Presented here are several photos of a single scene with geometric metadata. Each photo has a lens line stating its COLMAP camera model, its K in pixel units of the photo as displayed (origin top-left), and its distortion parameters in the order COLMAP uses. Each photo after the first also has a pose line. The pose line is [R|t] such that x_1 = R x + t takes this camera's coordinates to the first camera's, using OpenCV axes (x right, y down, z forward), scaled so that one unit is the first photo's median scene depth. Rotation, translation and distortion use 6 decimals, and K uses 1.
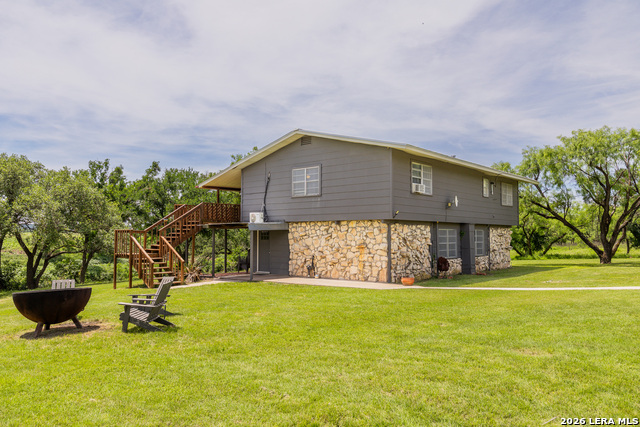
lens RADIAL K [[465.7, 0, 319.0], [0, 465.7, 234.9], [0, 0, 1]] dist [0.002973, 0.001467]
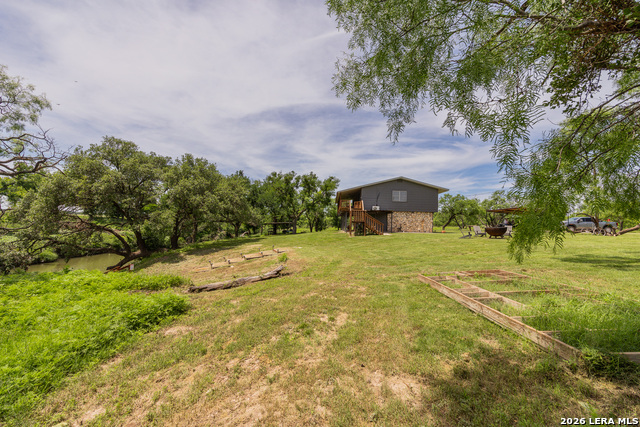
lens RADIAL K [[255.5, 0, 319.1], [0, 255.5, 202.2], [0, 0, 1]] dist [-0.000791, 0.000001]
pose [[0.777106, 0.078574, 0.624446, -1.260625], [-0.028862, 0.995581, -0.089357, 0.061877], [-0.628707, 0.051417, 0.775940, 0.151264]]
